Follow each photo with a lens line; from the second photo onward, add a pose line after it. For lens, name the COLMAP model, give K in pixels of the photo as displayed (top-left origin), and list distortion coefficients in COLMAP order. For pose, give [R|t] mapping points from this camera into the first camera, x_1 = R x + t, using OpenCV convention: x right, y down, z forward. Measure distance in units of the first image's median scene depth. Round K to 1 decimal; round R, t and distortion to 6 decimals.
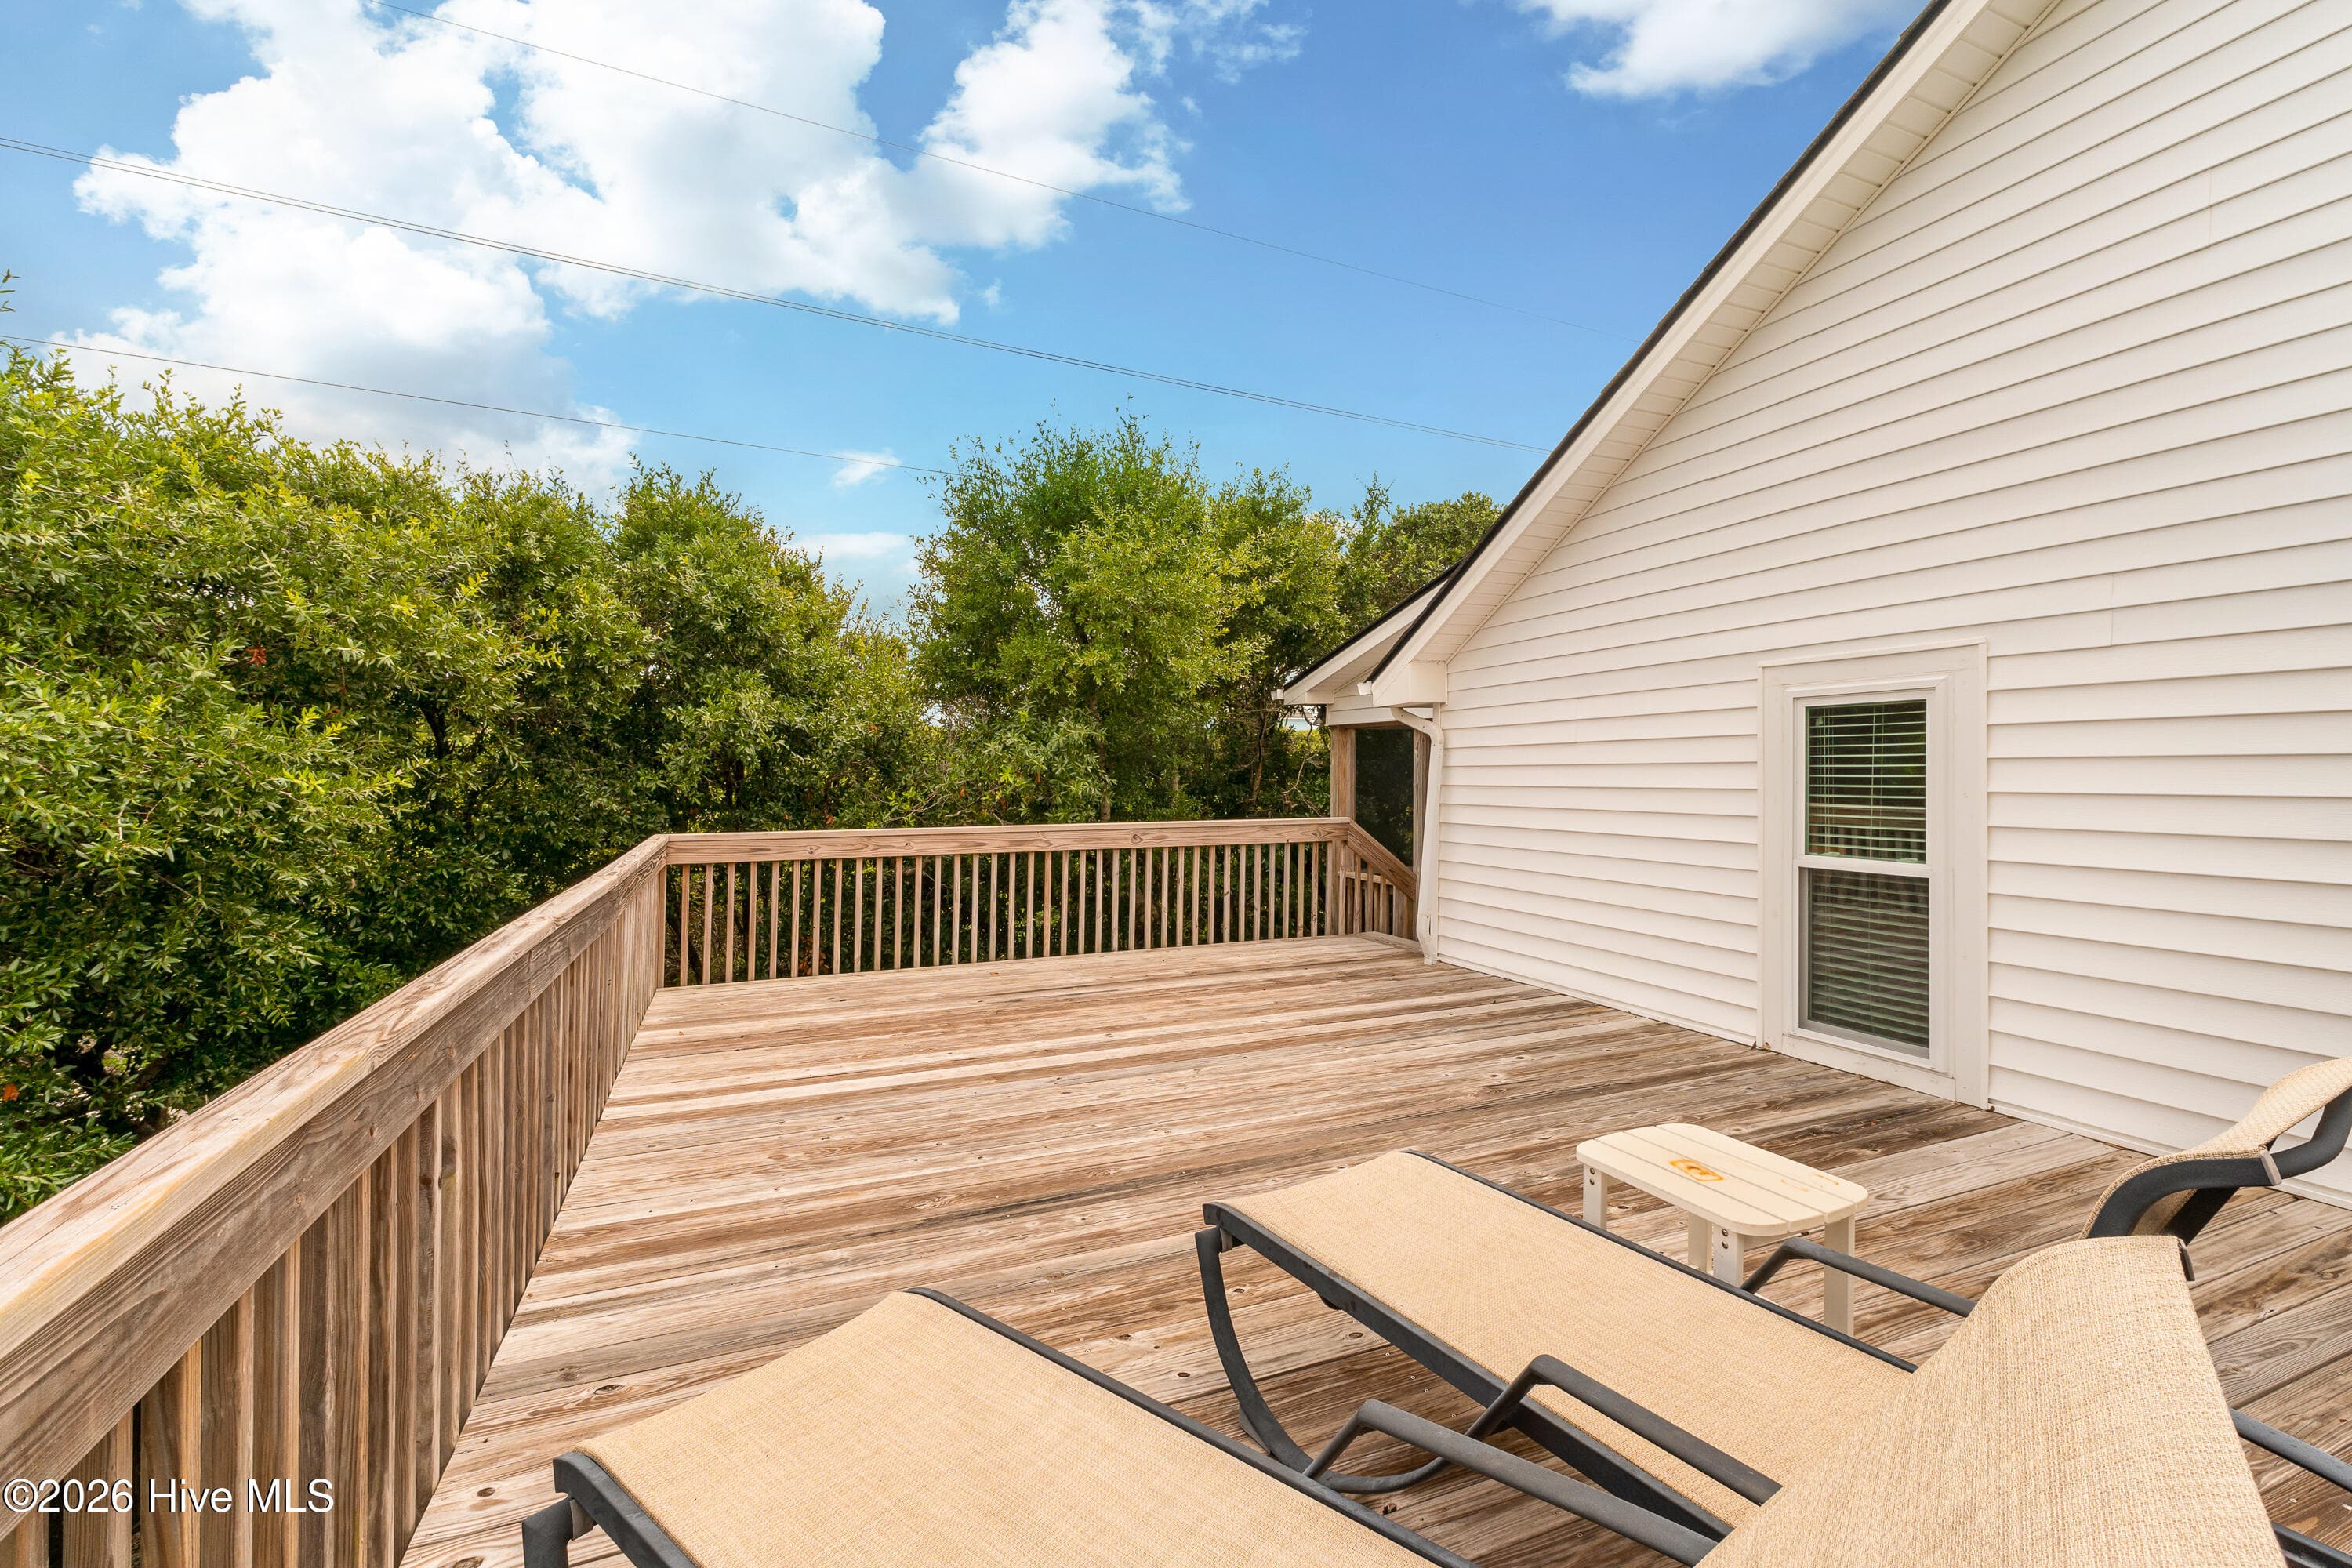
lens RADIAL K [[989.6, 0, 1193.1], [0, 989.6, 768.9], [0, 0, 1]] dist [0.000521, 0.000074]
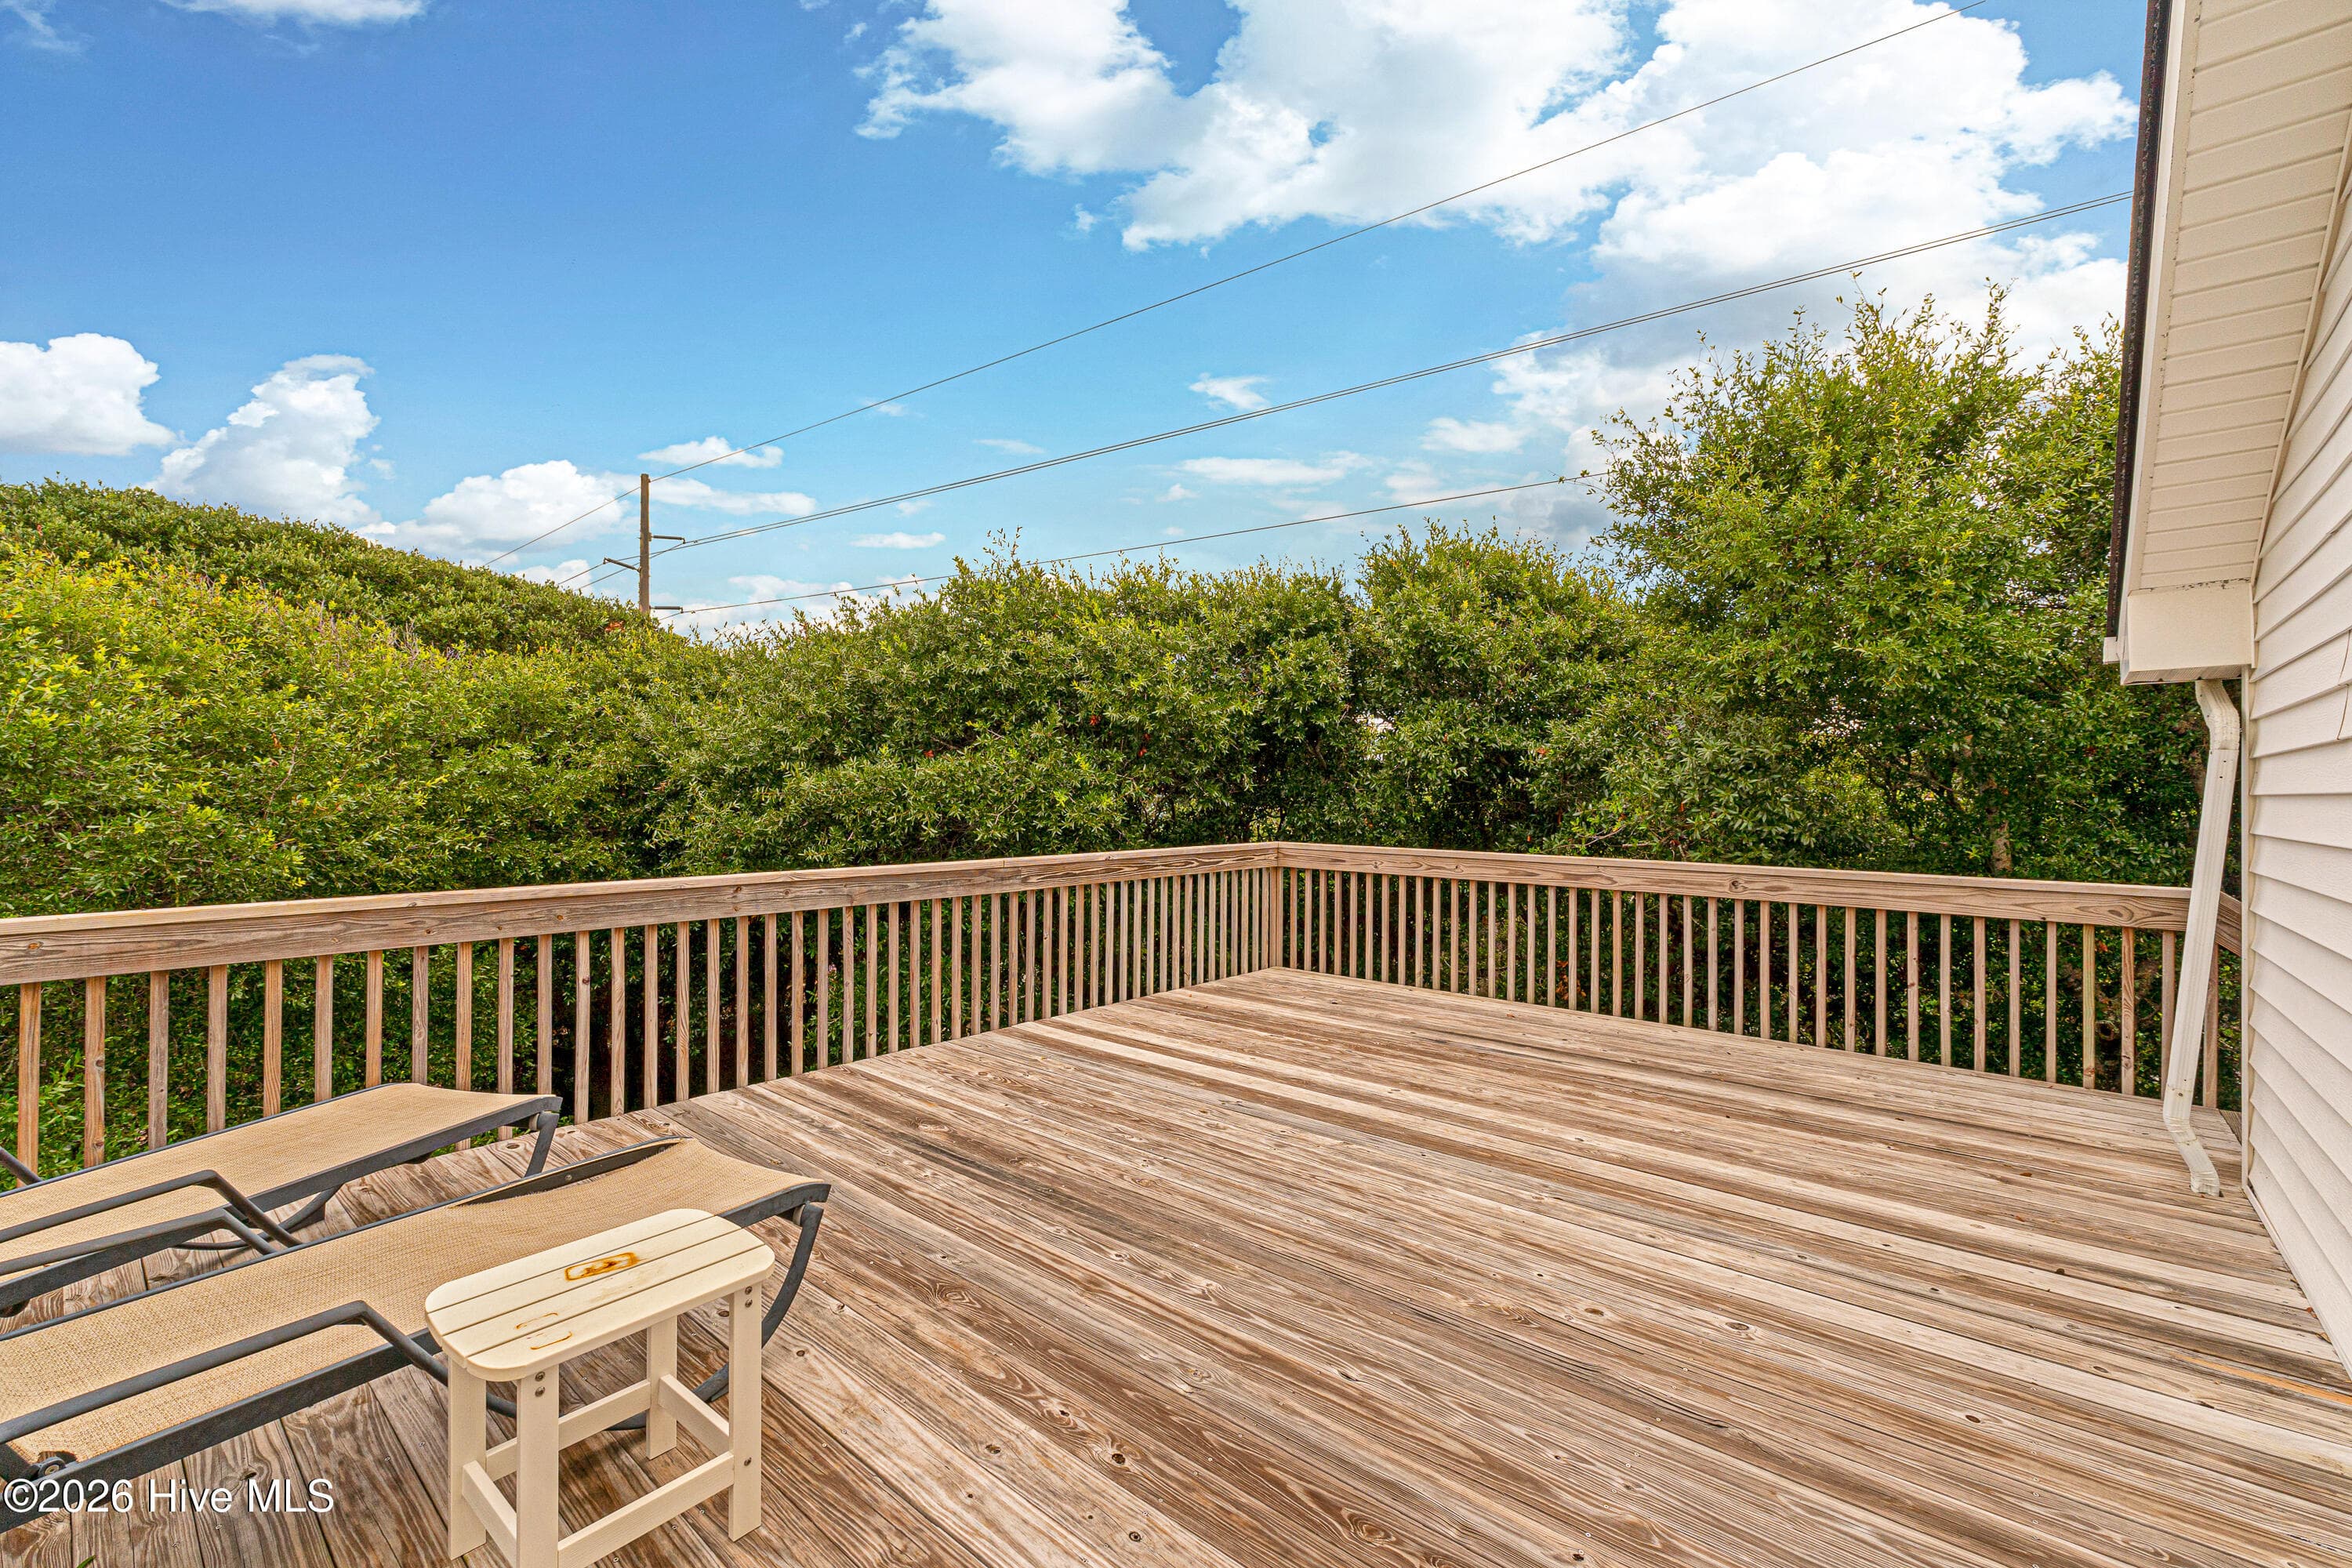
lens RADIAL K [[989.6, 0, 1208.2], [0, 989.6, 786.6], [0, 0, 1]] dist [0.000521, 0.000074]
pose [[0.451924, 0.005723, -0.892038, 0.821441], [-0.008728, 0.999960, 0.001993, -0.003213], [0.892014, 0.006885, 0.451956, 0.593443]]
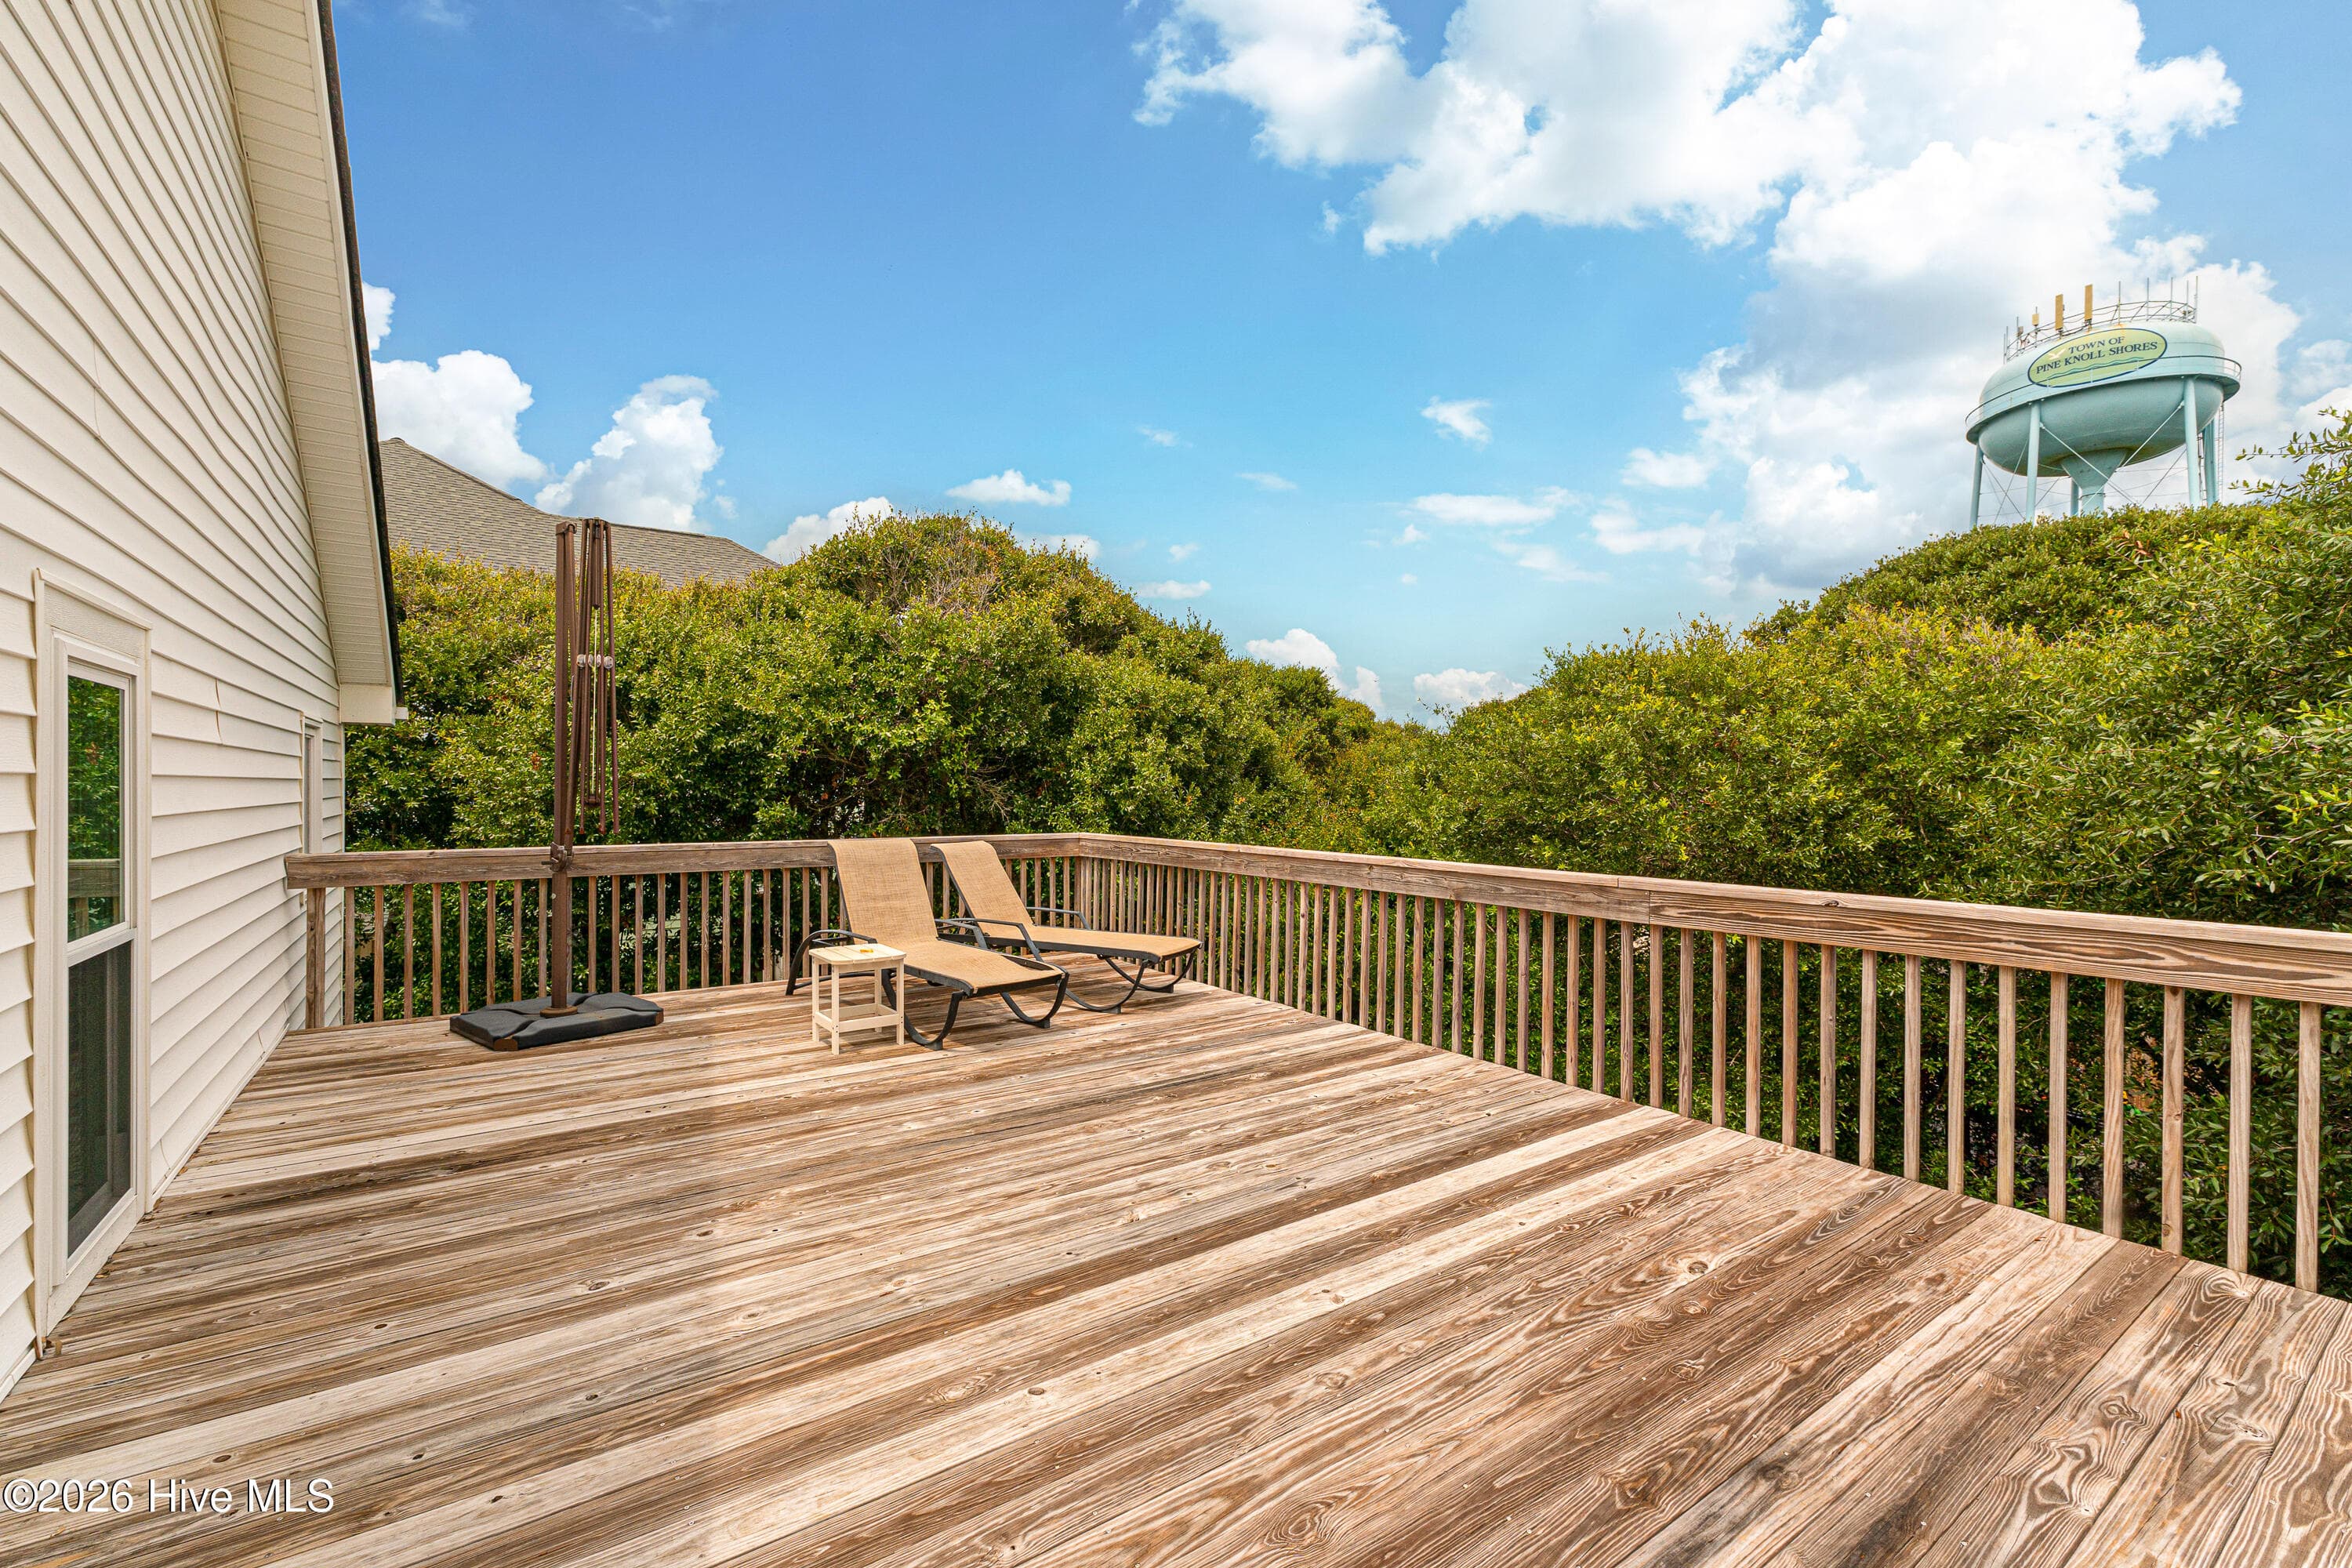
lens RADIAL K [[989.6, 0, 1164.4], [0, 989.6, 787.5], [0, 0, 1]] dist [0.000521, 0.000074]
pose [[-0.980888, -0.001760, -0.194564, 0.142691], [-0.002280, 0.999994, 0.002450, -0.005579], [0.194559, 0.002847, -0.980887, 1.967926]]
